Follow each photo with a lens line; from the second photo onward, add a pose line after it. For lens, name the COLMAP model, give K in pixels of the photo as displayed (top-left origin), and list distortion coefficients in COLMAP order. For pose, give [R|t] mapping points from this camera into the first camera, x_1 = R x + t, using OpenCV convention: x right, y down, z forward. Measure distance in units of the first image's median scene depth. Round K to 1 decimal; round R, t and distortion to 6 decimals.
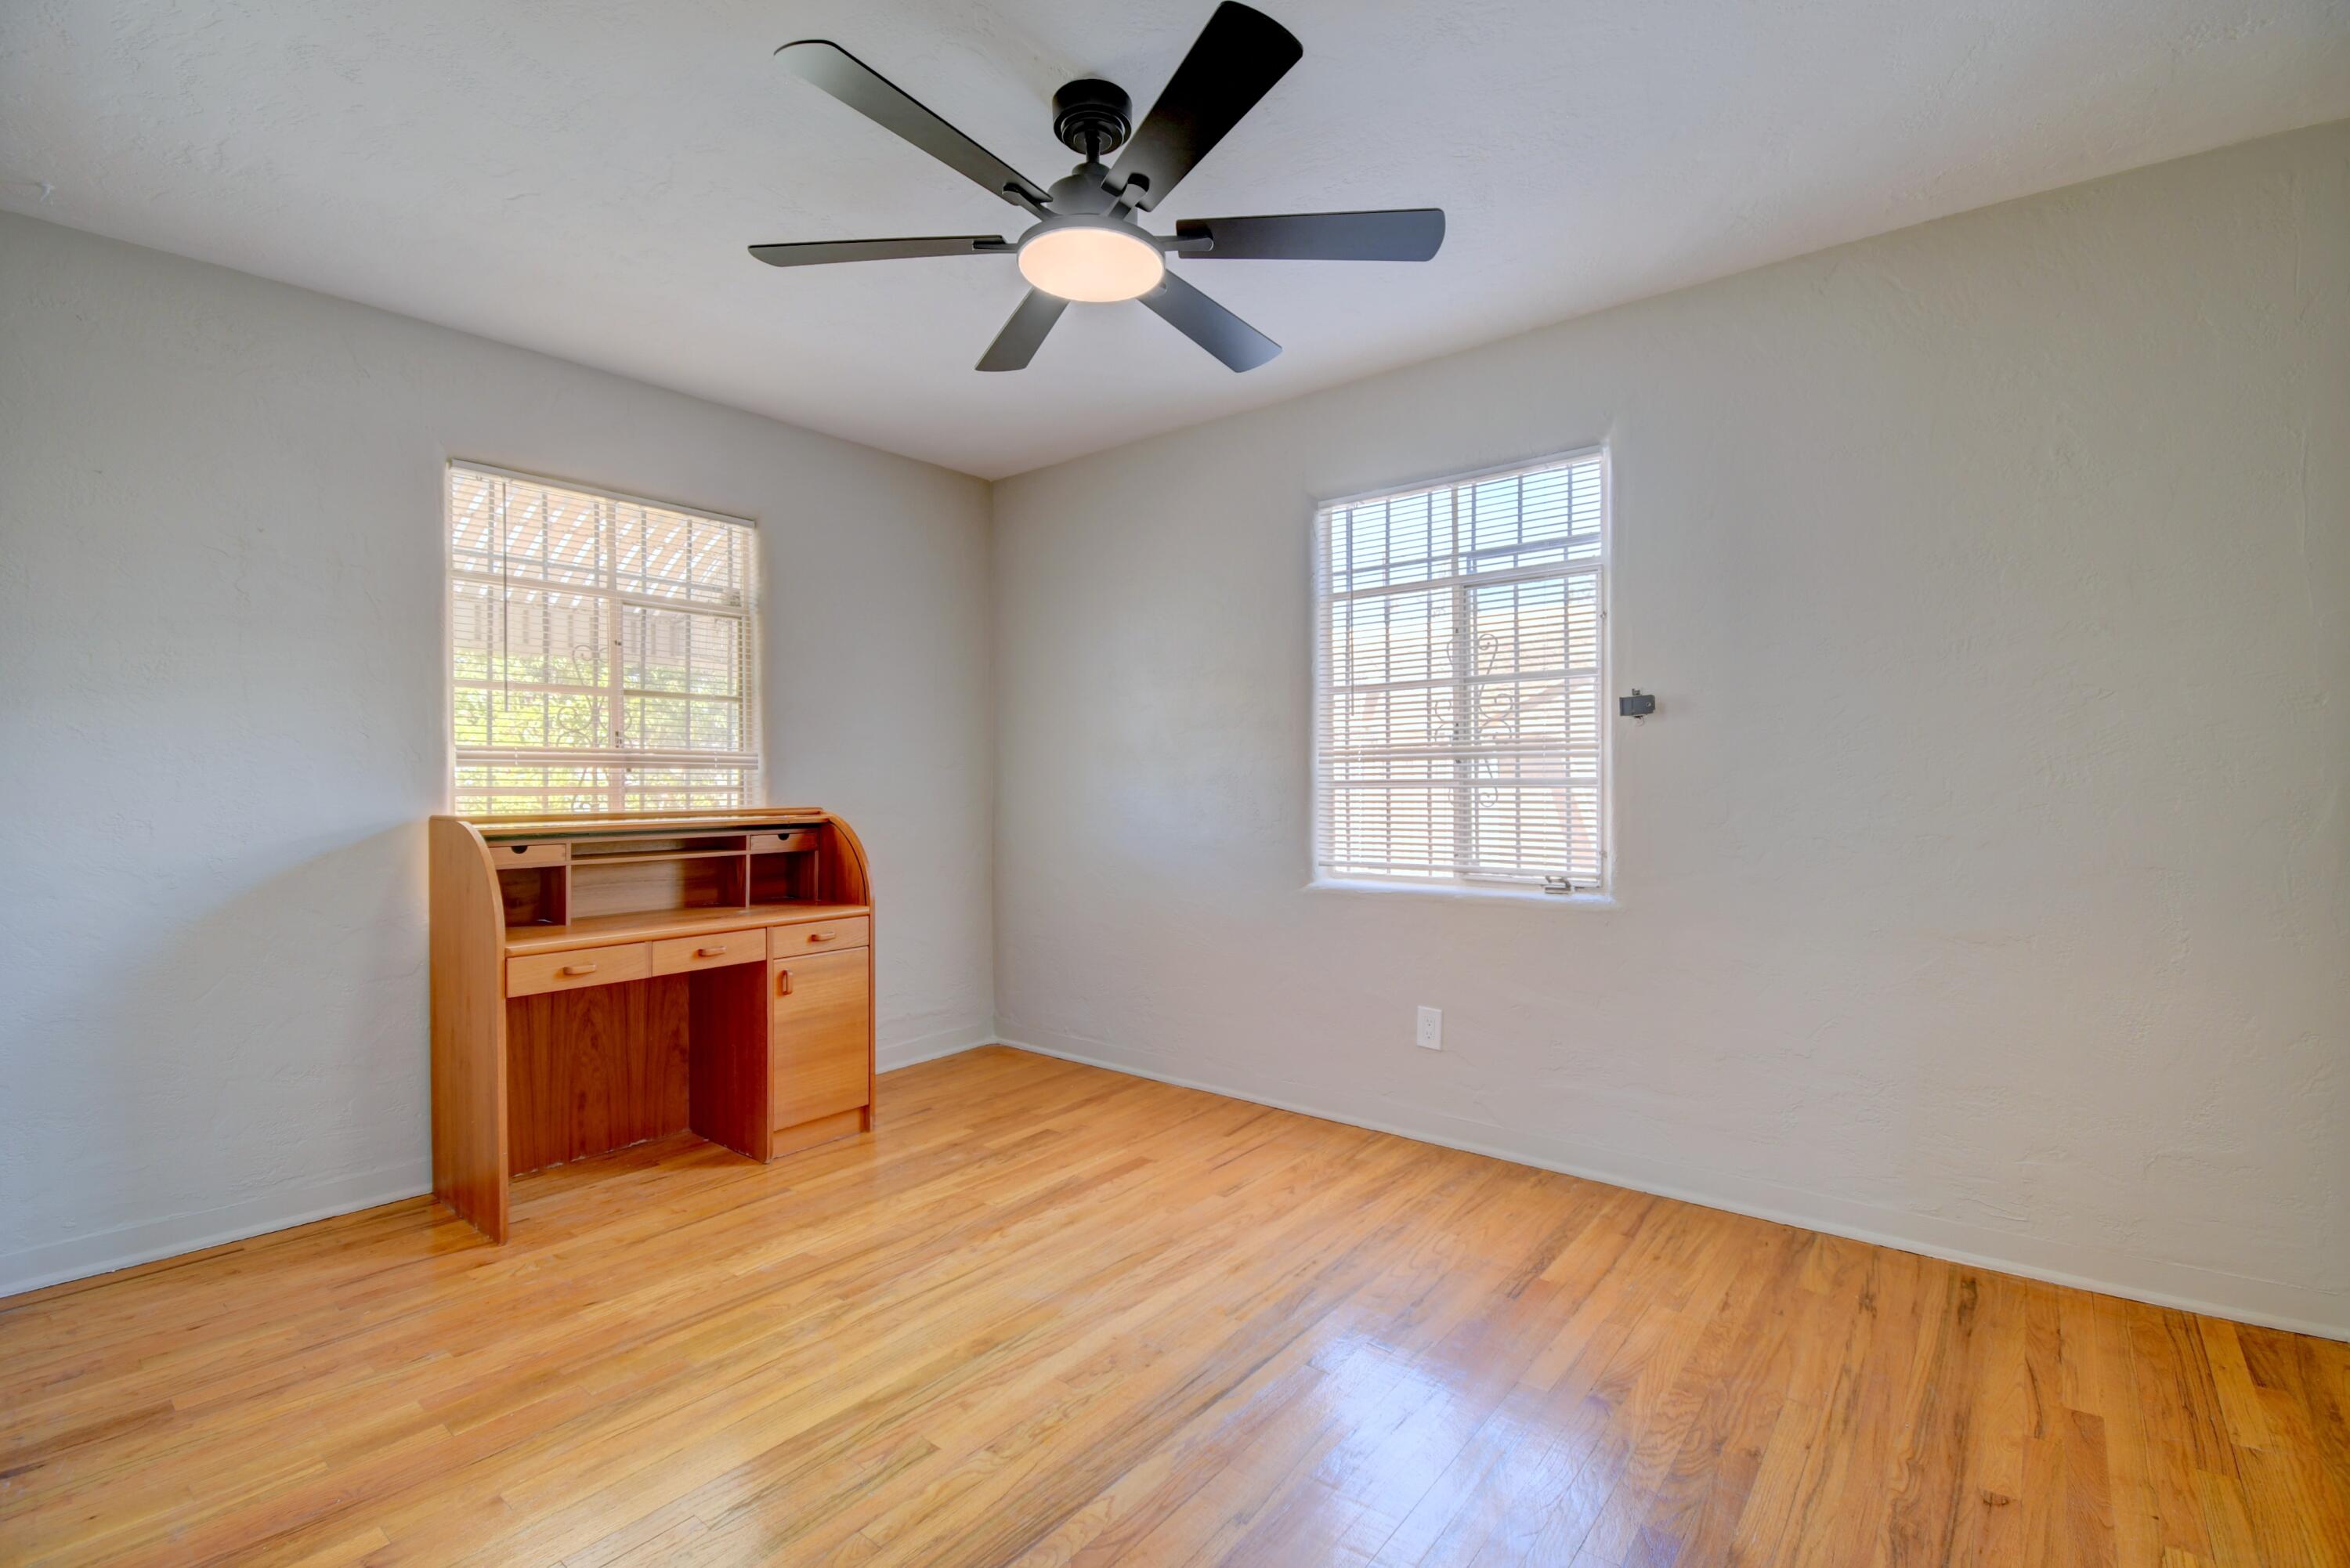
lens RADIAL K [[1058.8, 0, 1161.2], [0, 1058.8, 767.7], [0, 0, 1]] dist [-0.011921, -0.004740]
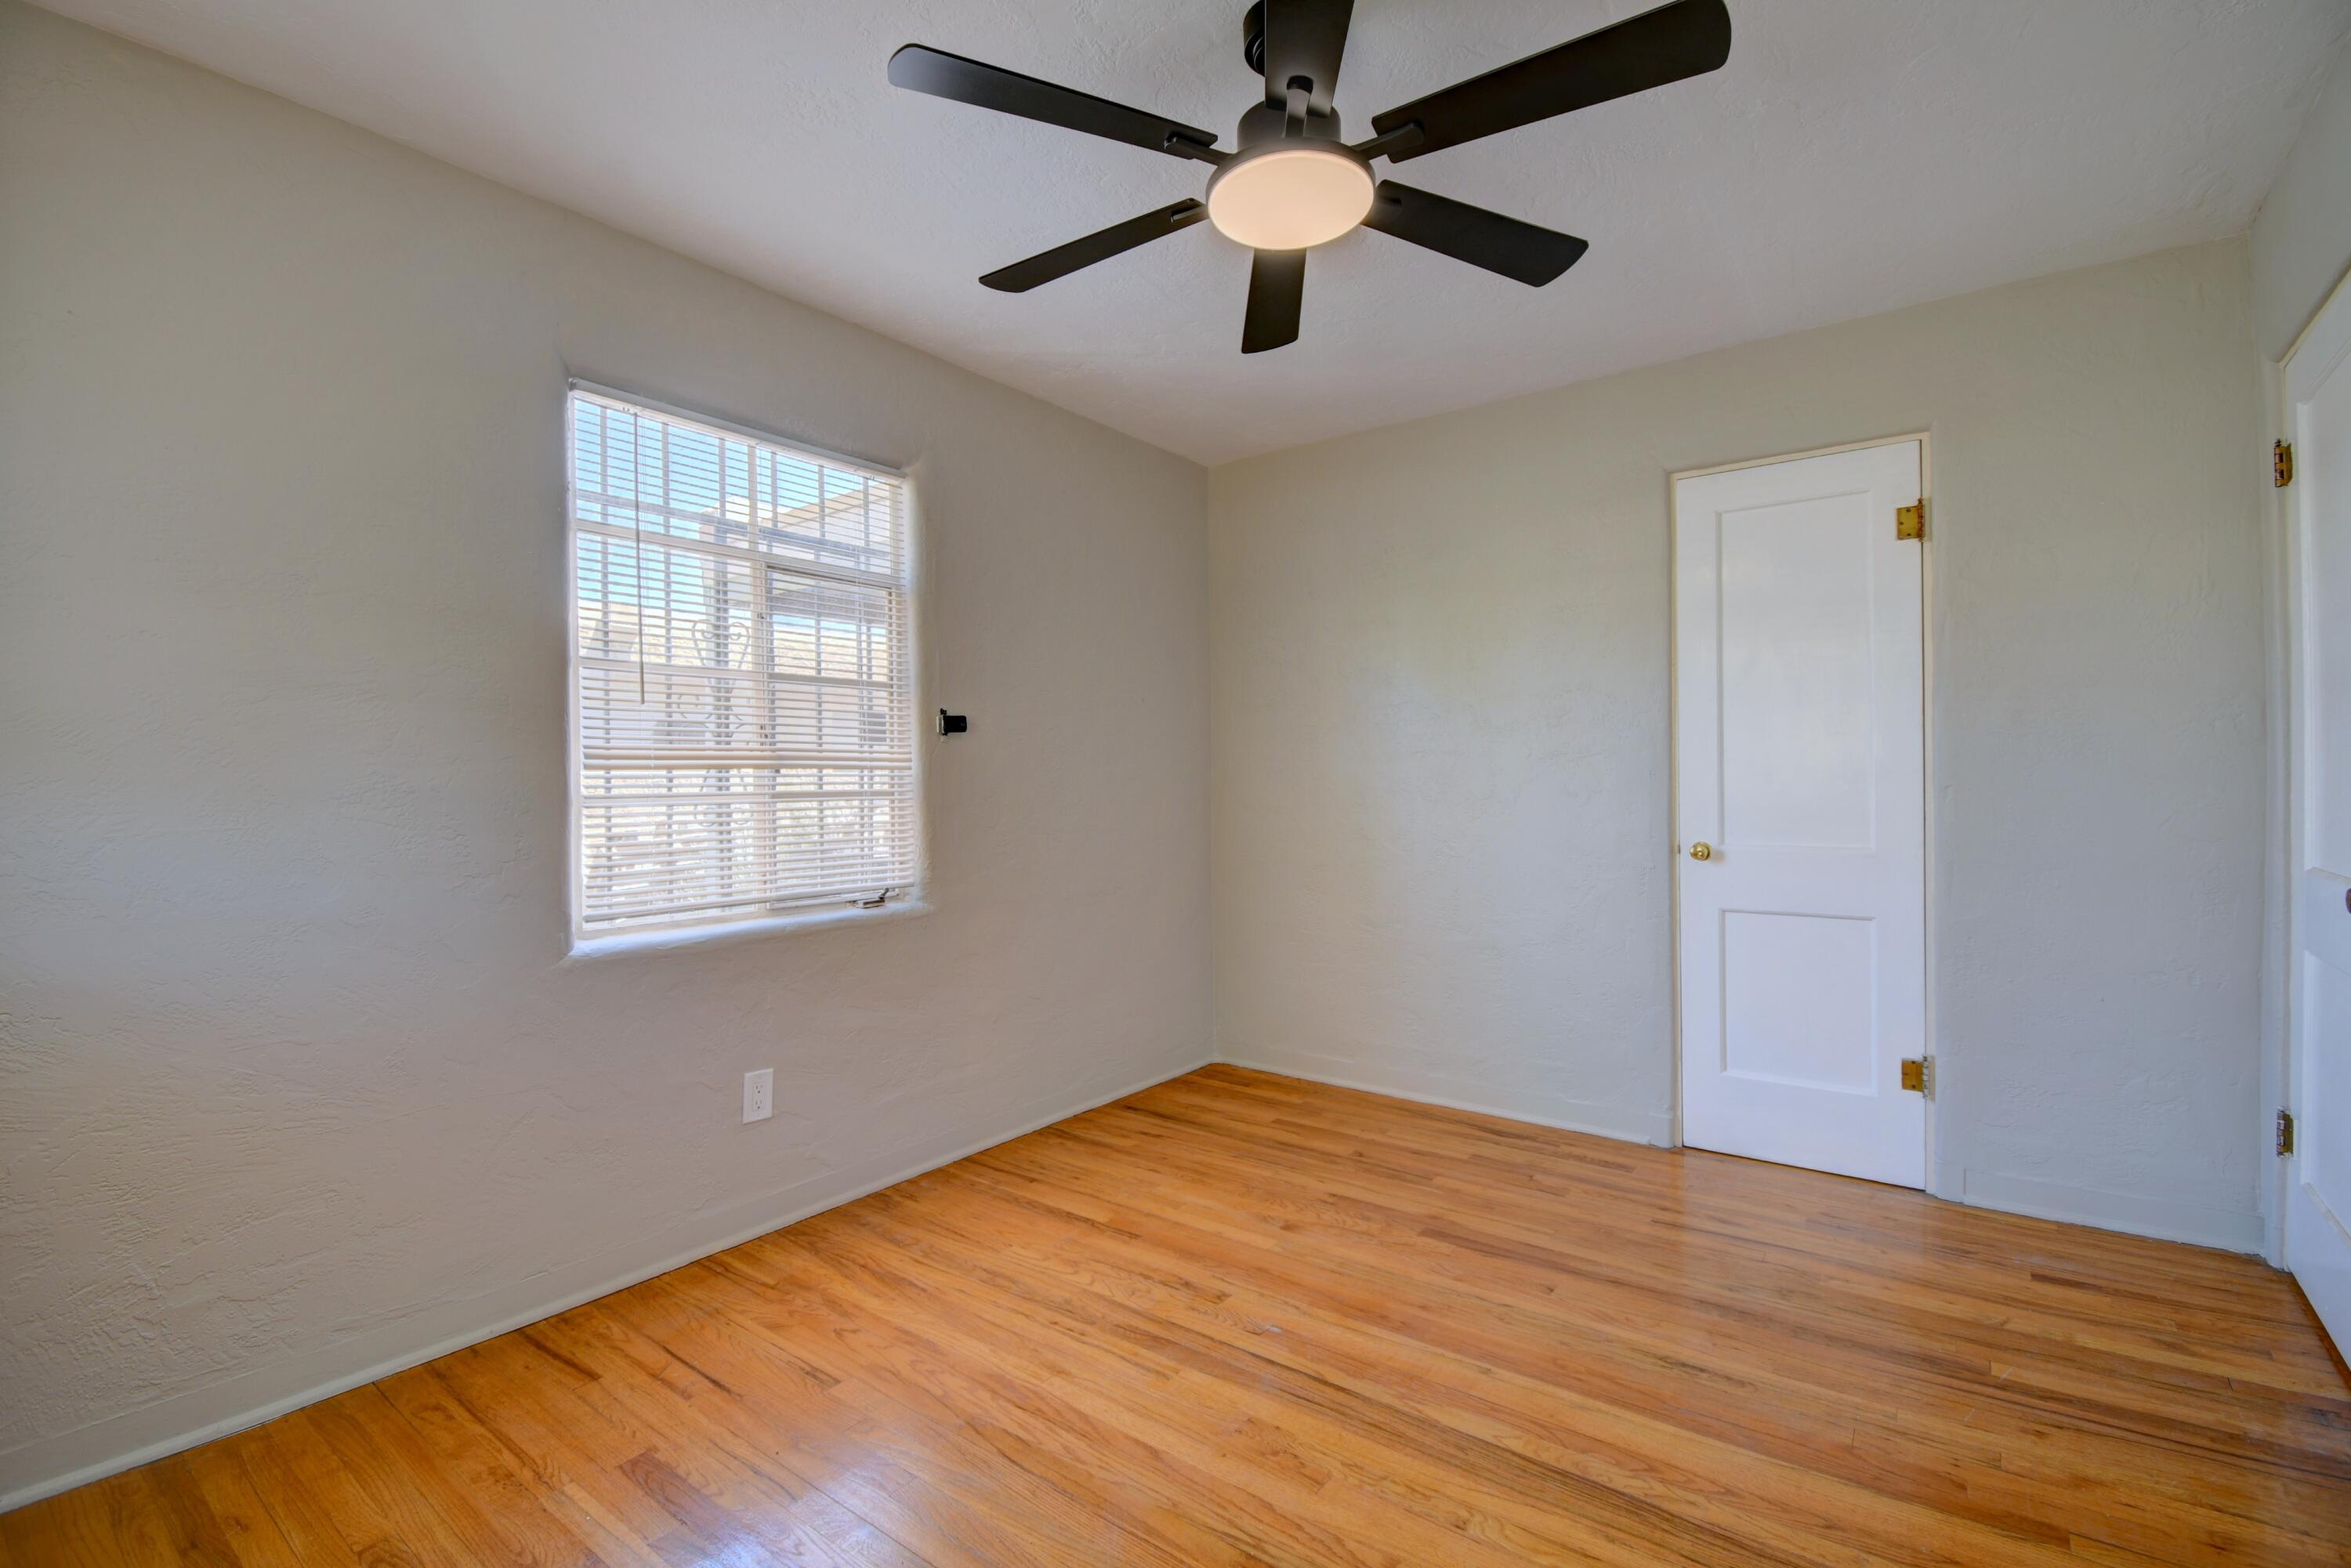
lens RADIAL K [[1059.3, 0, 1181.6], [0, 1059.3, 781.2], [0, 0, 1]] dist [-0.011921, -0.004740]
pose [[-0.057871, 0.006398, 0.998304, -0.662957], [0.003104, 0.999976, -0.006229, 0.009367], [-0.998319, 0.002738, -0.057890, 0.815963]]
